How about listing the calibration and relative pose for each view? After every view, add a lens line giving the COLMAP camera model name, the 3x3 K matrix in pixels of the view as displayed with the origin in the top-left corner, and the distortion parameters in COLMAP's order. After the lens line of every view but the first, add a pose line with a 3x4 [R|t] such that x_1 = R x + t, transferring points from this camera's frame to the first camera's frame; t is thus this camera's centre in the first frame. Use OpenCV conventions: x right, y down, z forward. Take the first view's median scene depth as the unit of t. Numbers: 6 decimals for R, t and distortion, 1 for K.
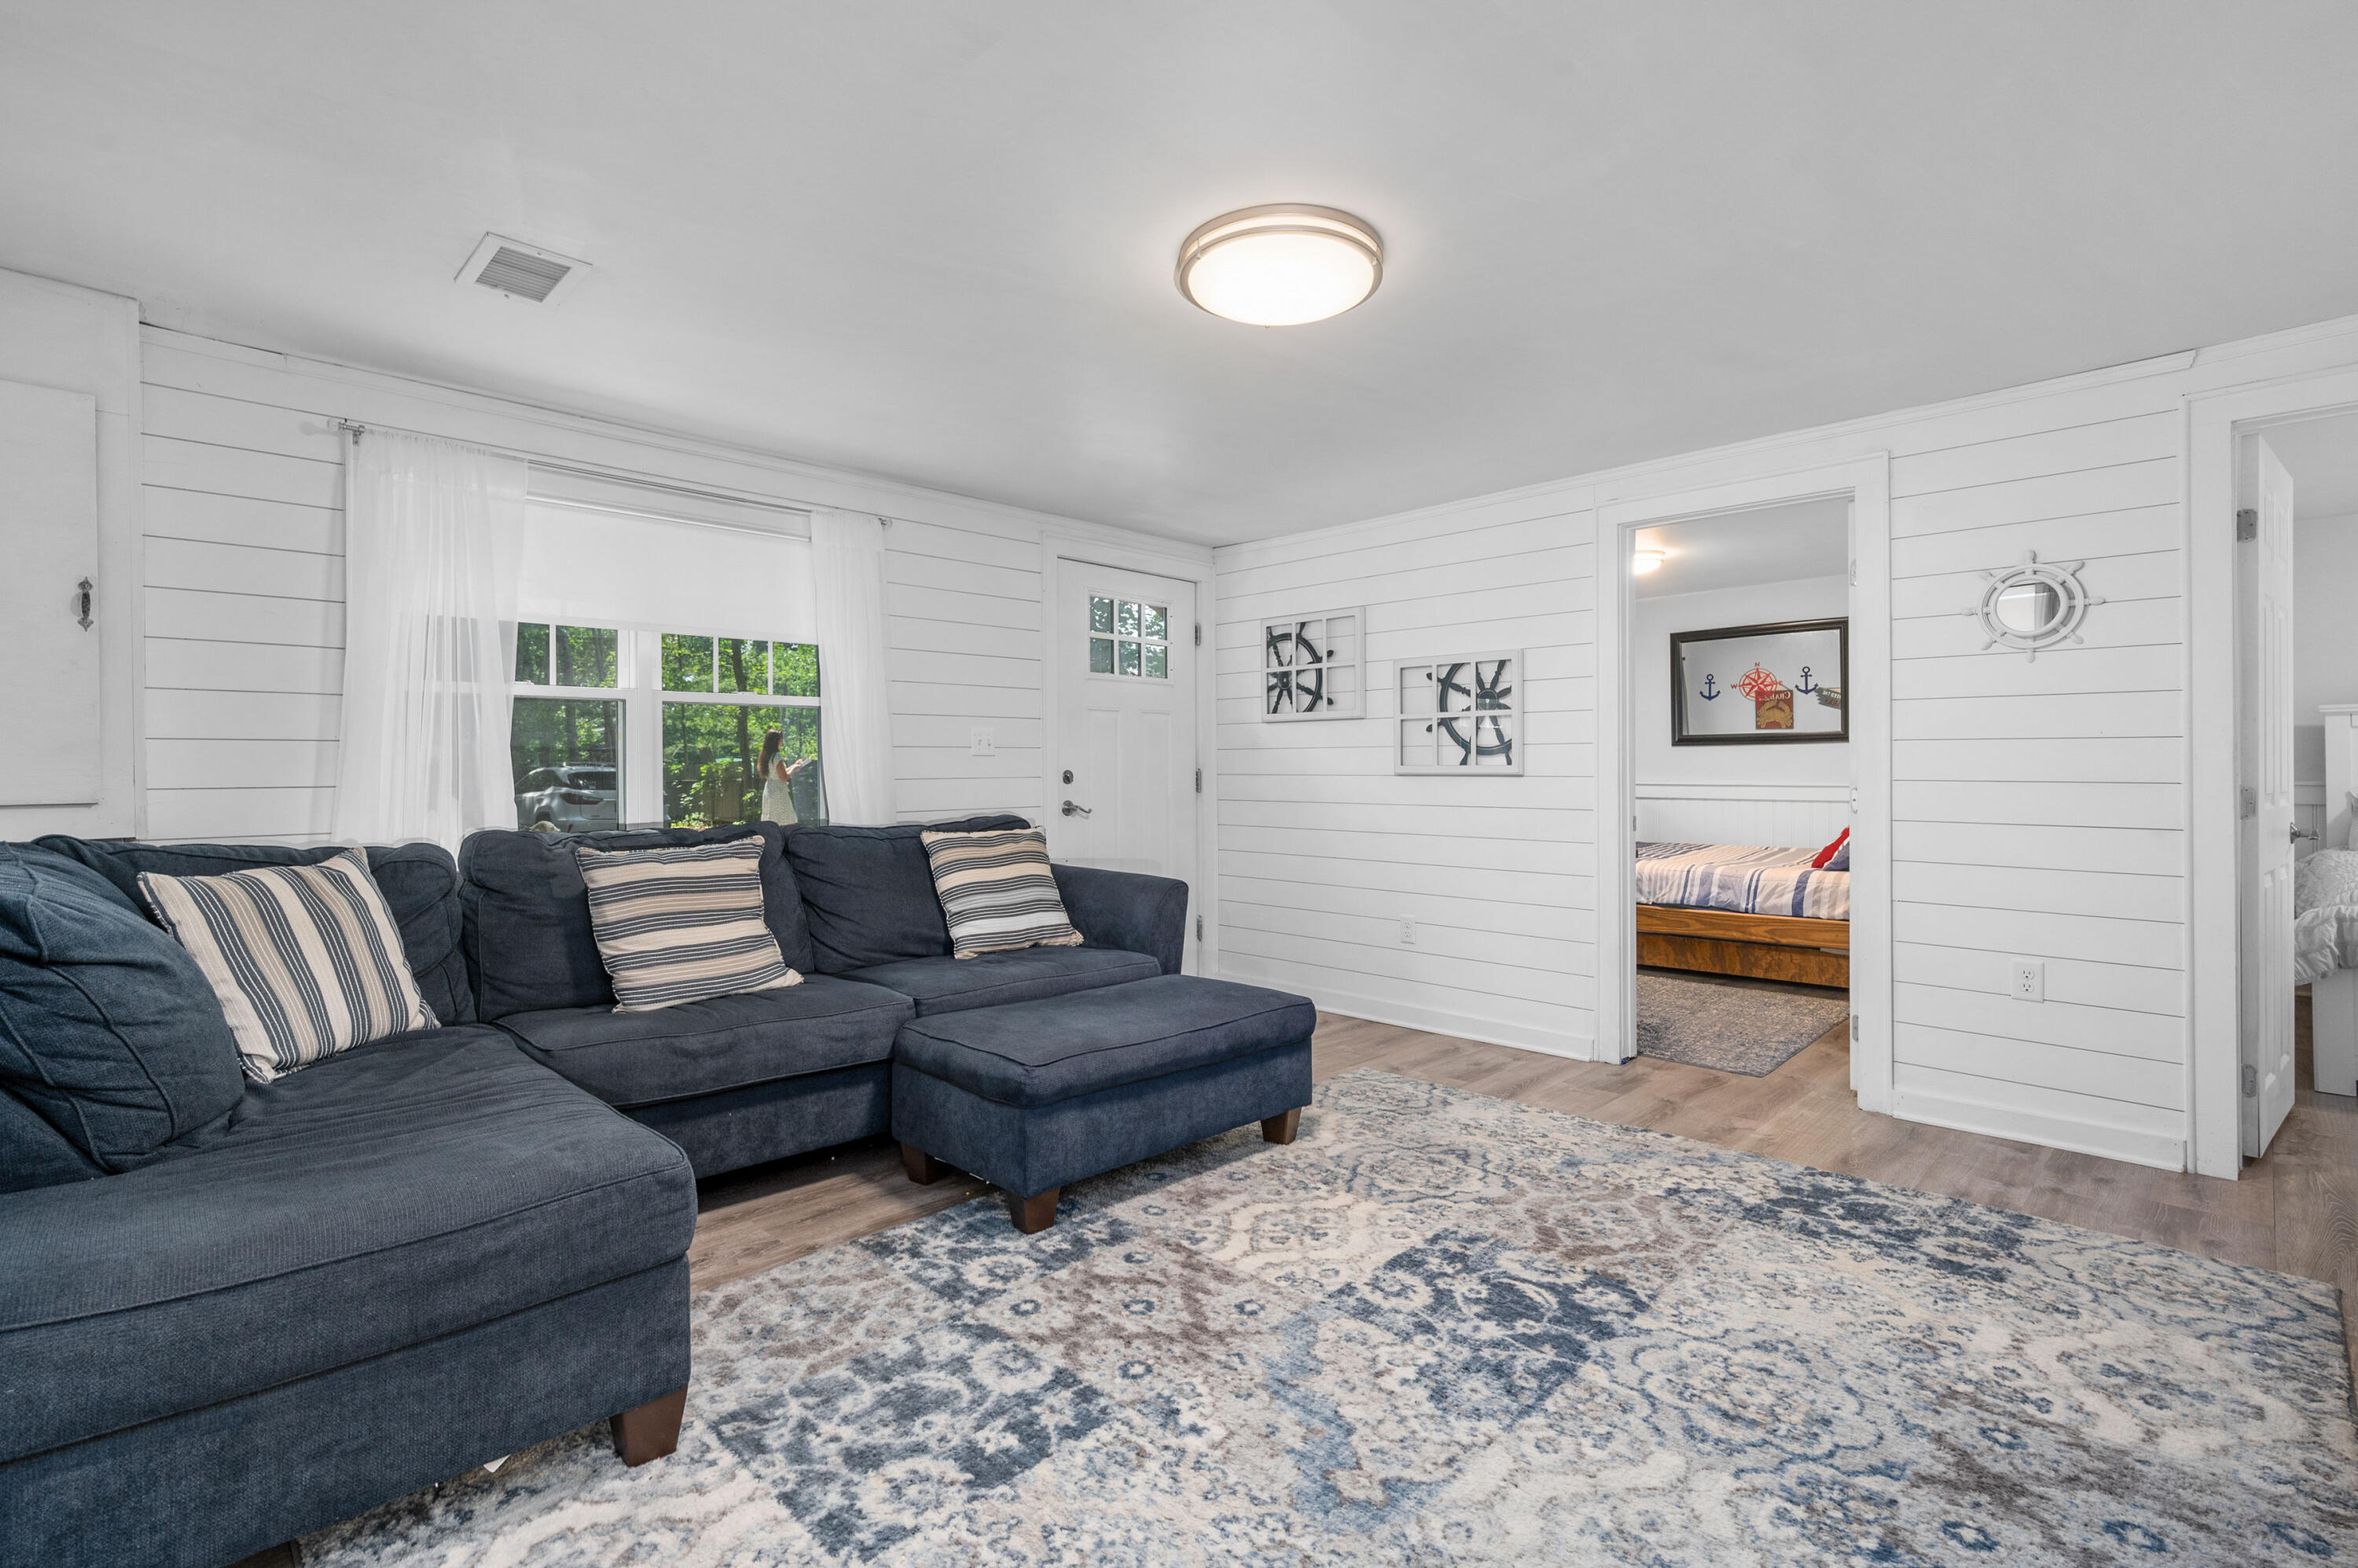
lens RADIAL K [[1054.7, 0, 1190.9], [0, 1054.7, 765.3], [0, 0, 1]] dist [-0.000421, 0.001254]
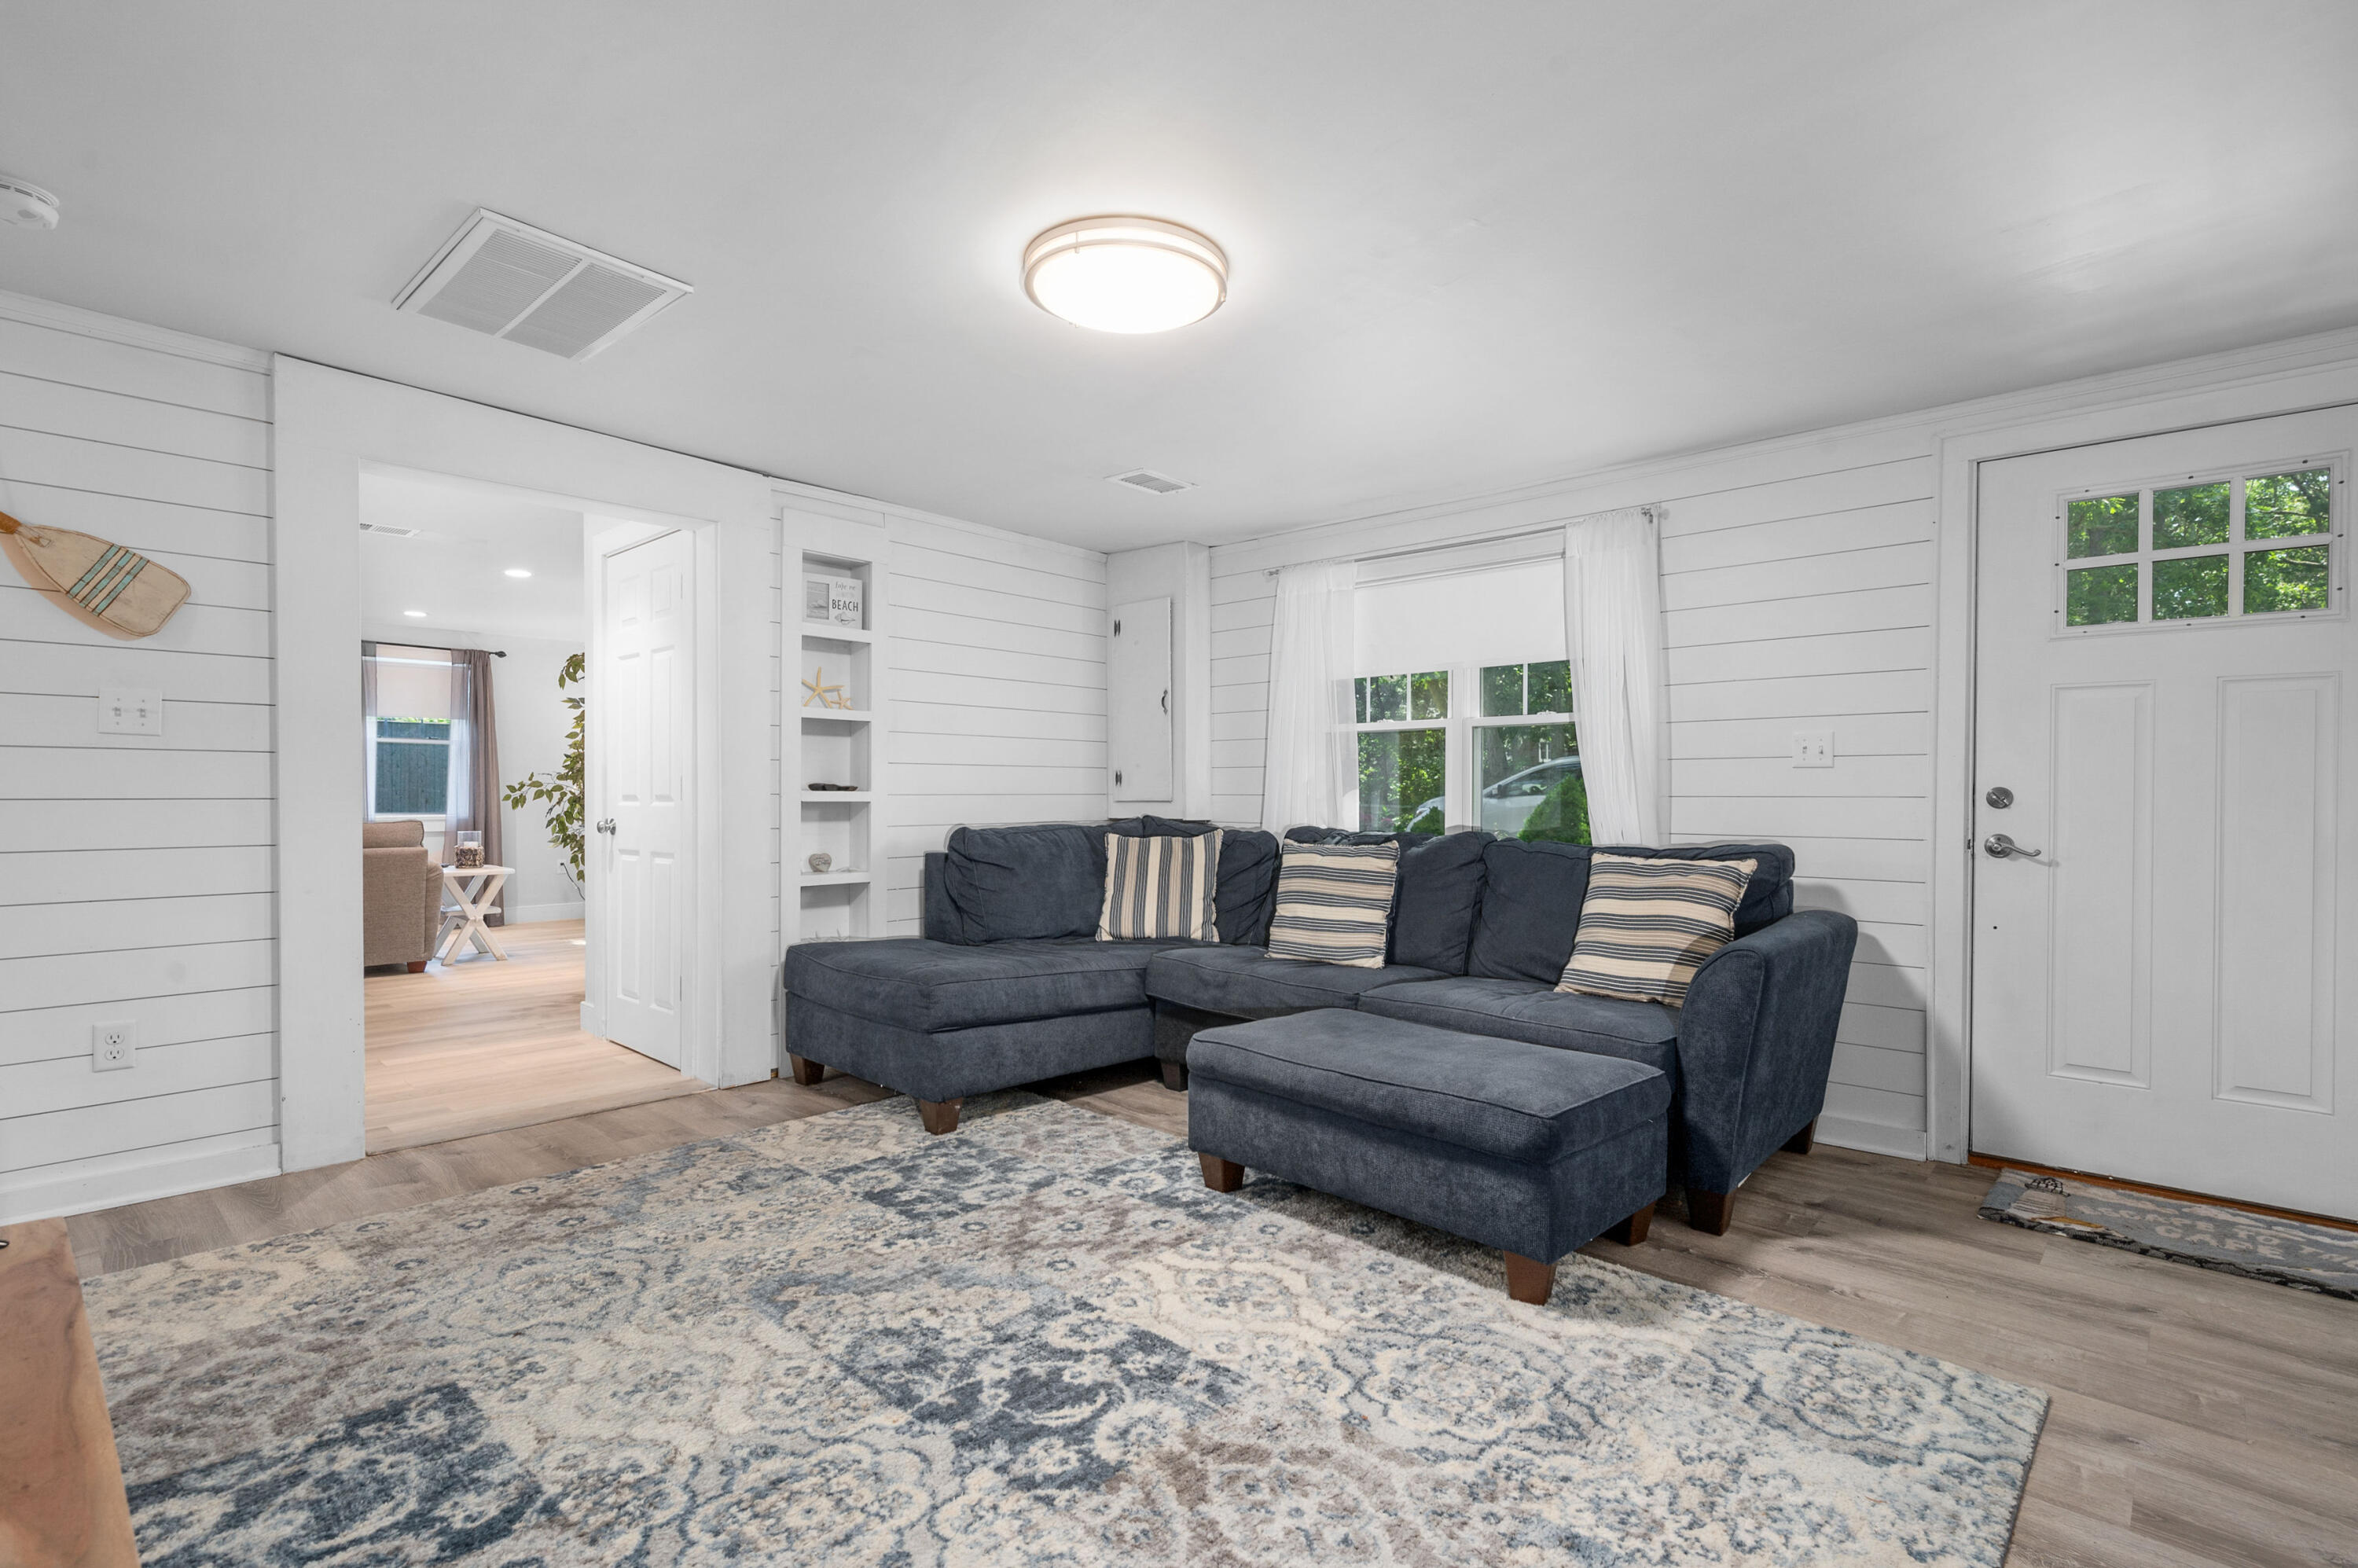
lens RADIAL K [[1110.2, 0, 1193.6], [0, 1110.2, 795.3], [0, 0, 1]] dist [-0.002590, 0.000146]
pose [[0.047602, 0.006574, -0.998845, 1.152784], [-0.001838, 0.999977, 0.006494, 0.013297], [0.998865, 0.001527, 0.047613, 1.021989]]
